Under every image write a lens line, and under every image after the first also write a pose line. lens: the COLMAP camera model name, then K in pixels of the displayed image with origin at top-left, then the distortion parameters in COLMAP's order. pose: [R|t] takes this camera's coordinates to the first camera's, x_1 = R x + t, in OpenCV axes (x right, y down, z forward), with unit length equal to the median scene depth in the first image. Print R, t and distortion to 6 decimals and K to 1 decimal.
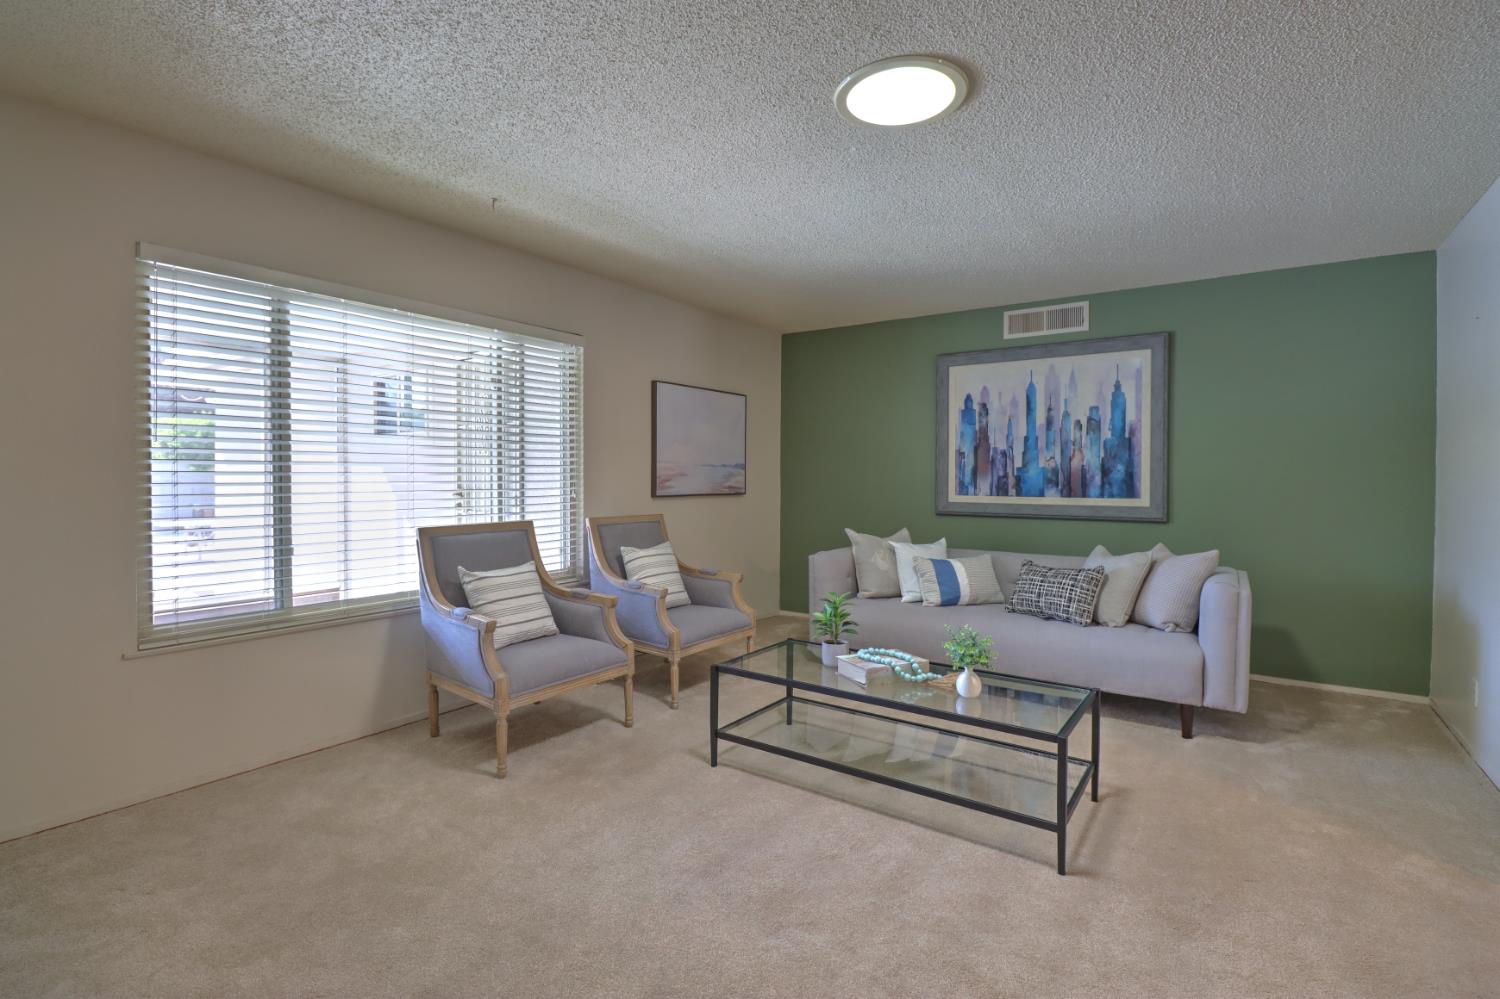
lens RADIAL K [[693.1, 0, 750.4], [0, 693.1, 494.9], [0, 0, 1]] dist [-0.017697, -0.005757]
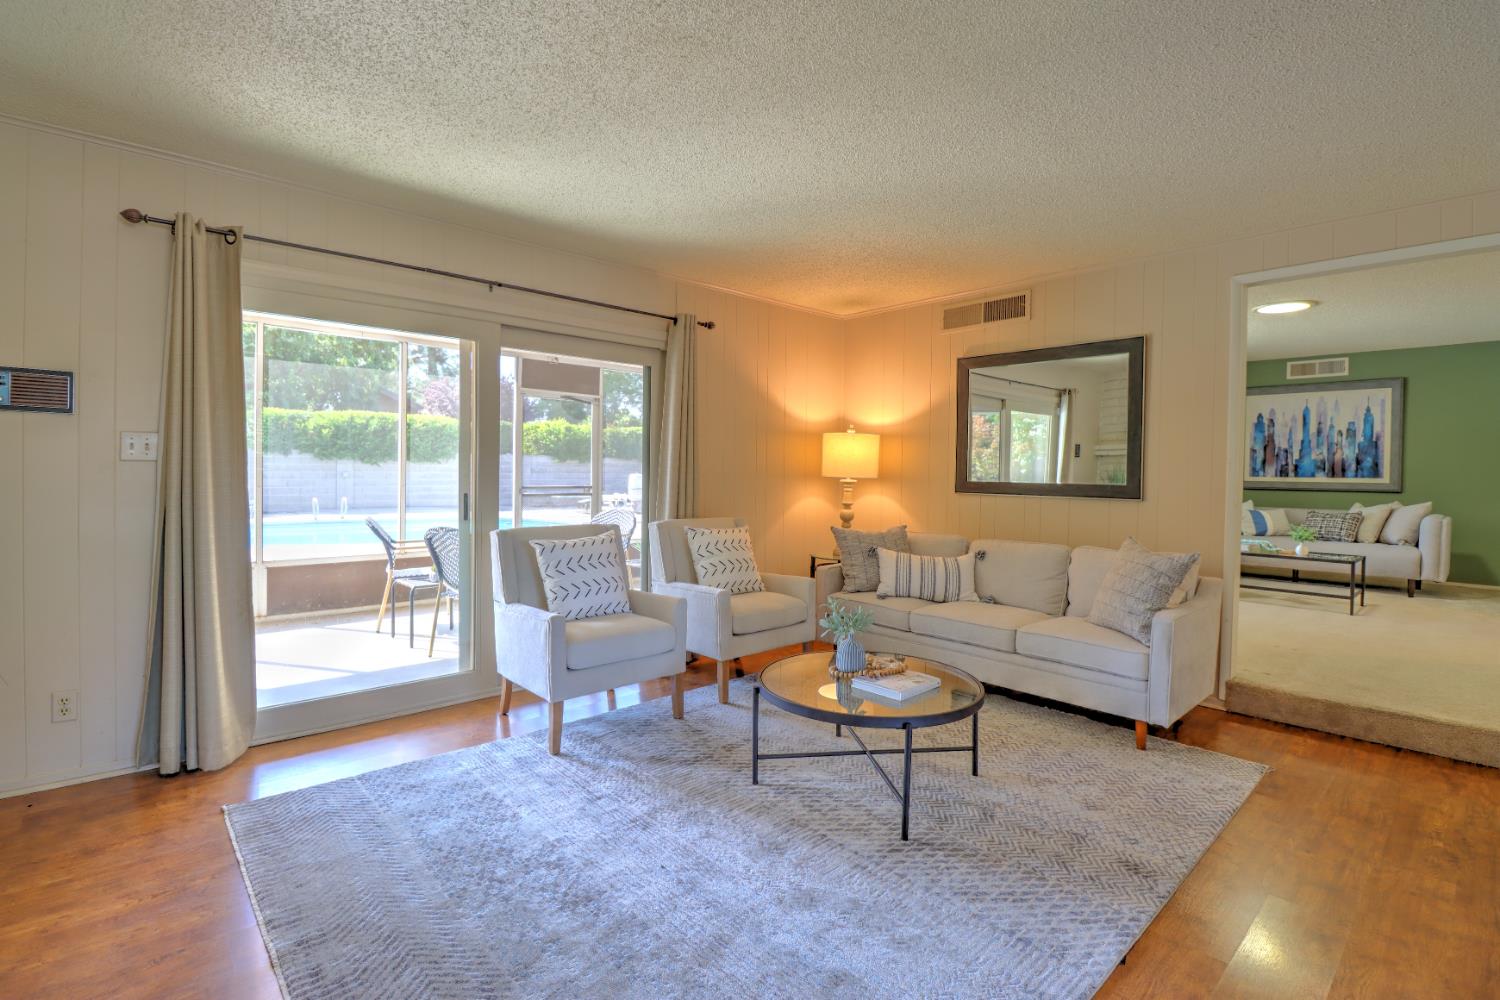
lens RADIAL K [[693.1, 0, 755.0], [0, 693.1, 494.7], [0, 0, 1]] dist [-0.017697, -0.005757]
pose [[0.976369, 0.014476, -0.215626, -0.537758], [-0.013283, 0.999887, 0.006983, 0.052269], [0.215702, -0.003954, 0.976451, -0.892739]]
